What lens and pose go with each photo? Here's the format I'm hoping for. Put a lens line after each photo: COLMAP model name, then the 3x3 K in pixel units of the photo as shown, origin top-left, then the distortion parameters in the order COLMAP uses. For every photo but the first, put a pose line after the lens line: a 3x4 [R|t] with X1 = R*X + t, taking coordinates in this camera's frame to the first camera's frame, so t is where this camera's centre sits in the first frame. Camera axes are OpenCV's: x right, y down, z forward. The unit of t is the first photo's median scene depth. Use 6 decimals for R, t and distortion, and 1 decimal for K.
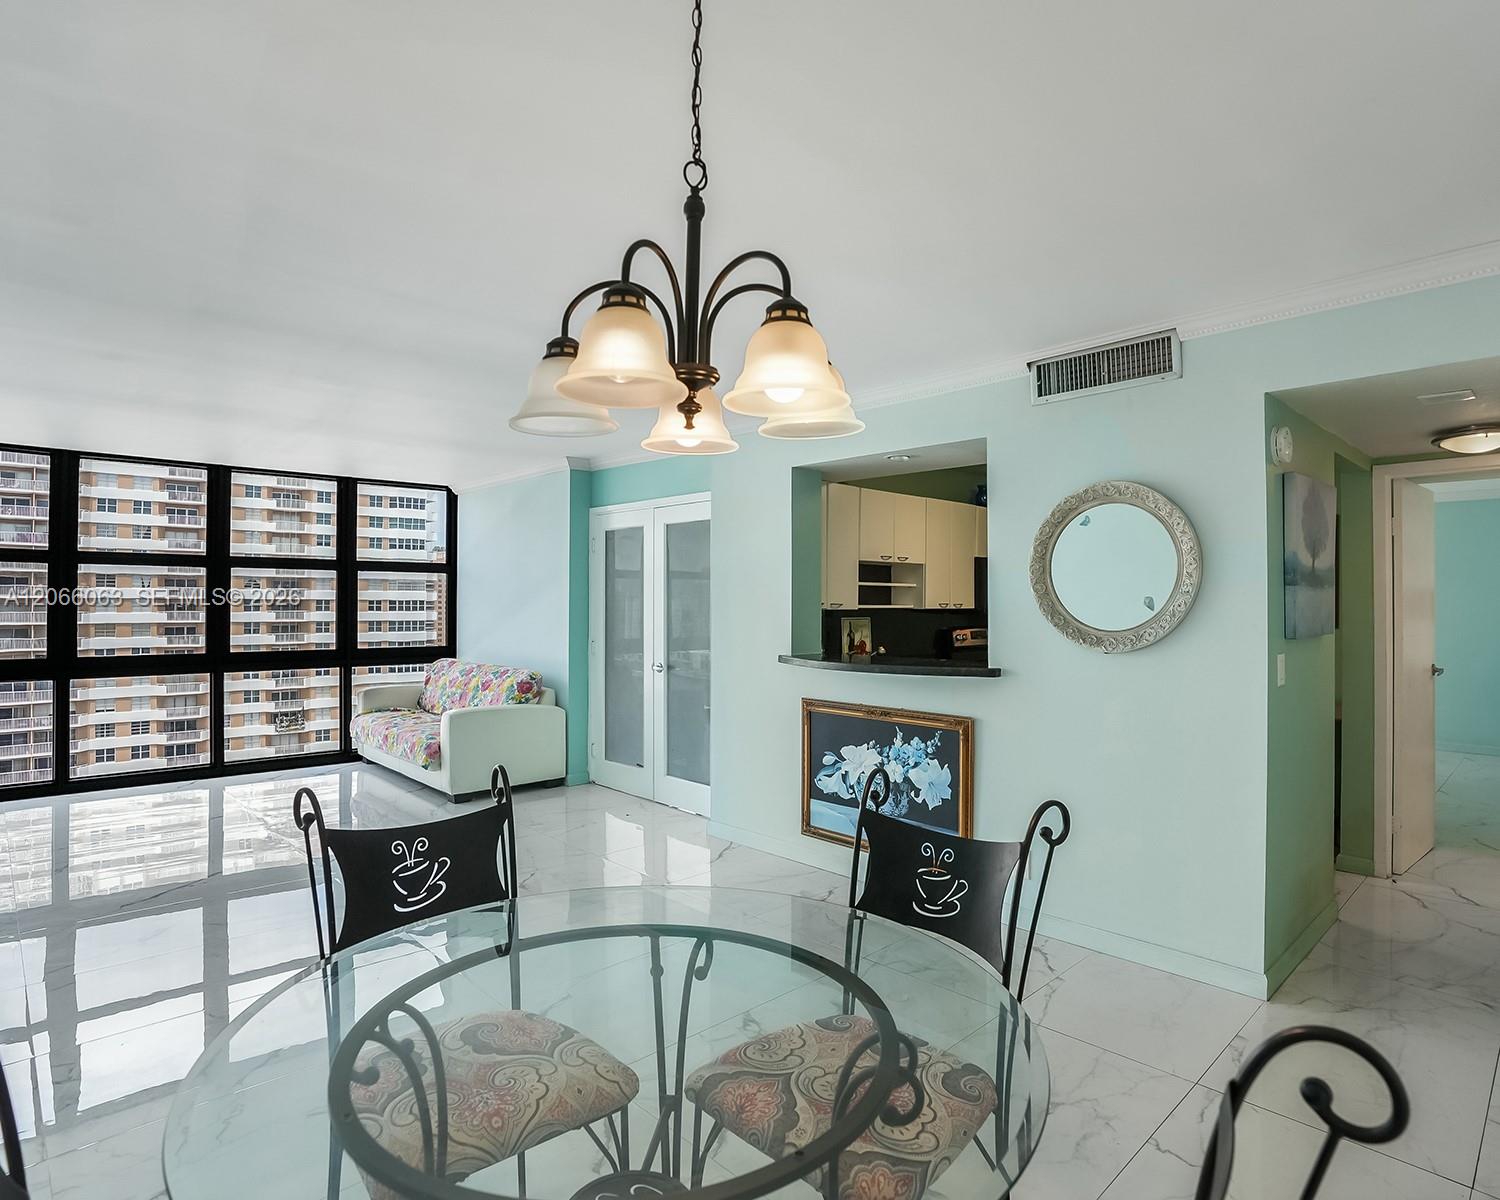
lens RADIAL K [[835.3, 0, 744.0], [0, 835.3, 586.6], [0, 0, 1]] dist [-0.076711, 0.032179]
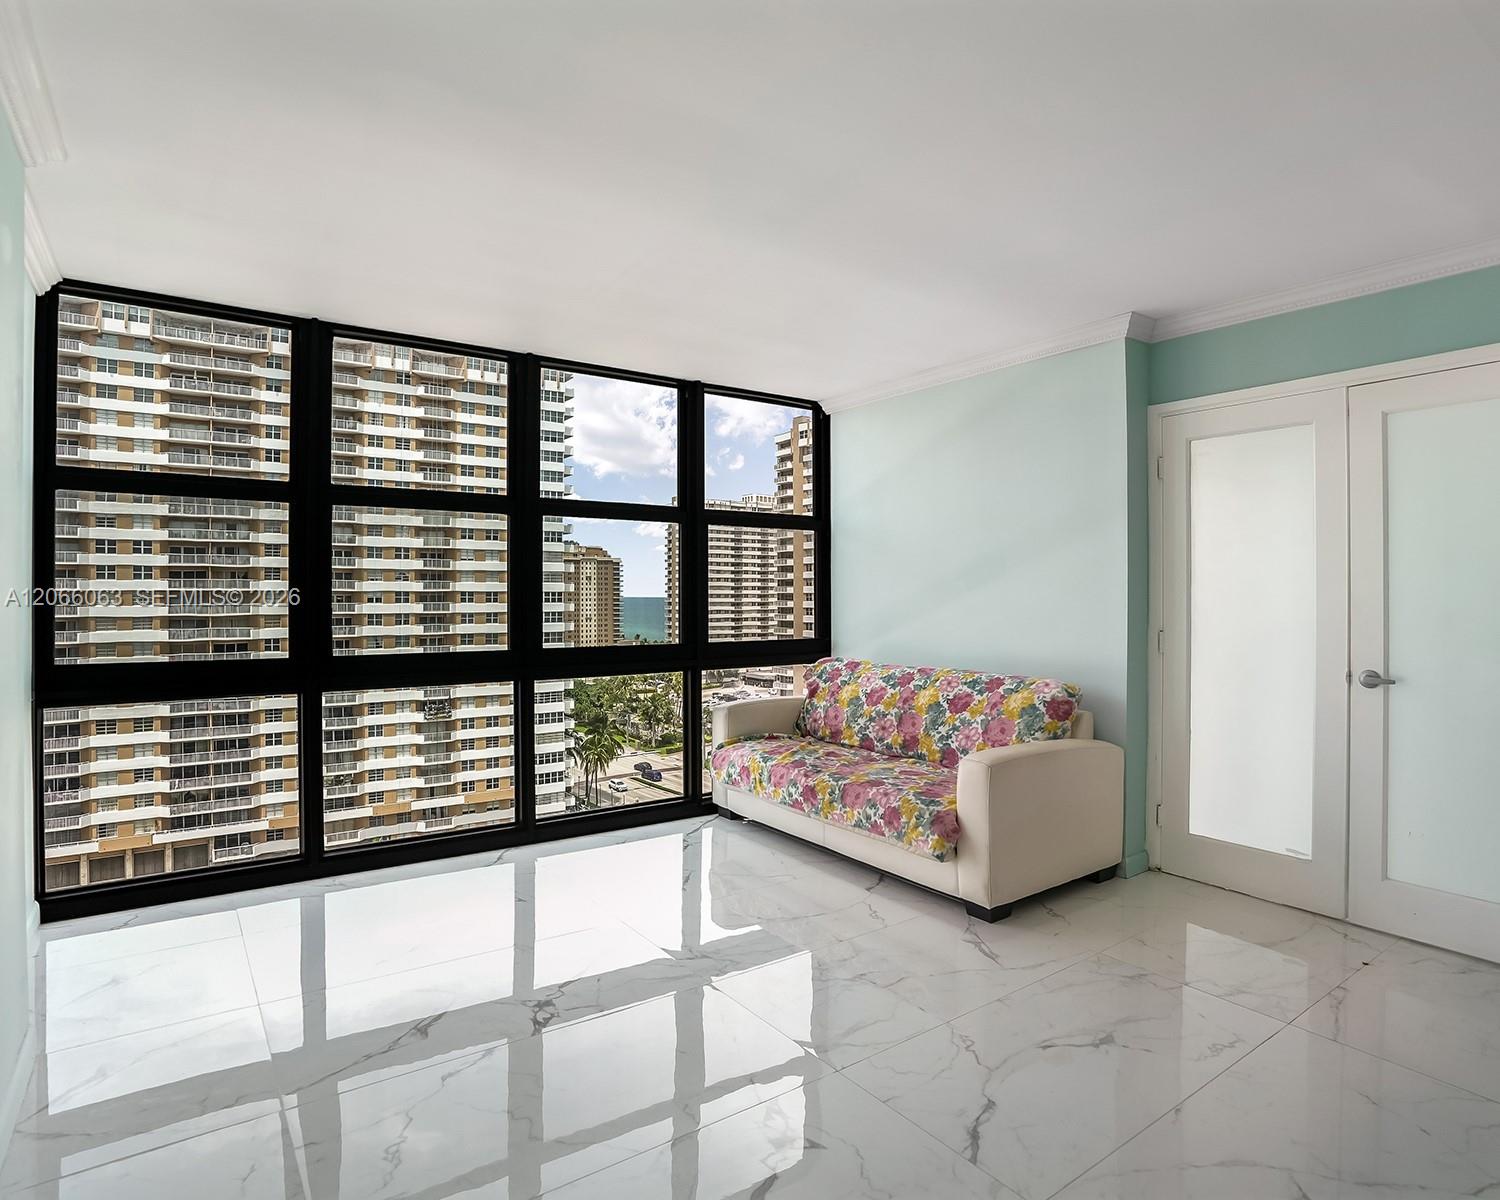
lens RADIAL K [[835.3, 0, 748.9], [0, 835.3, 586.1], [0, 0, 1]] dist [-0.076711, 0.032179]
pose [[0.990582, -0.004250, -0.136858, -0.318061], [0.005557, 0.999943, 0.009170, 0.022175], [0.136811, -0.009844, 0.990548, 0.315187]]
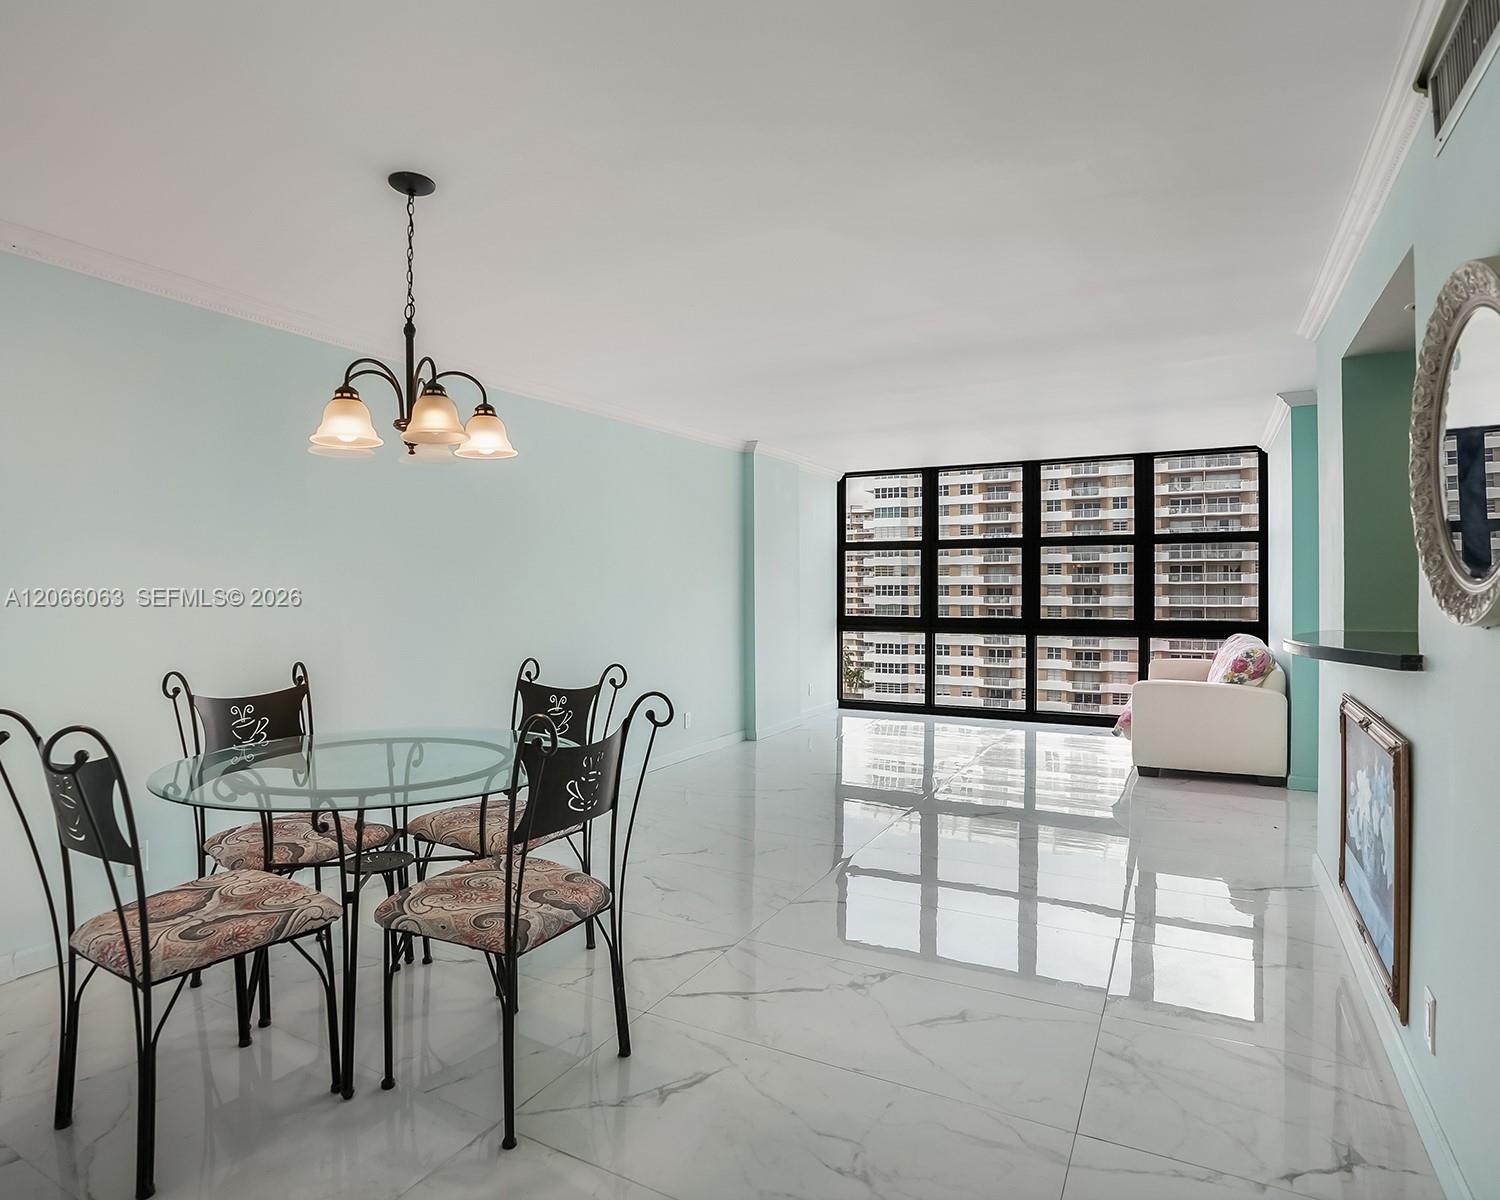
lens RADIAL K [[835.3, 0, 746.7], [0, 835.3, 583.1], [0, 0, 1]] dist [-0.076711, 0.032179]
pose [[0.308859, -0.008081, -0.951073, 0.319056], [0.020806, 0.999782, -0.001738, 0.019075], [0.950880, -0.019252, 0.308960, 0.185607]]
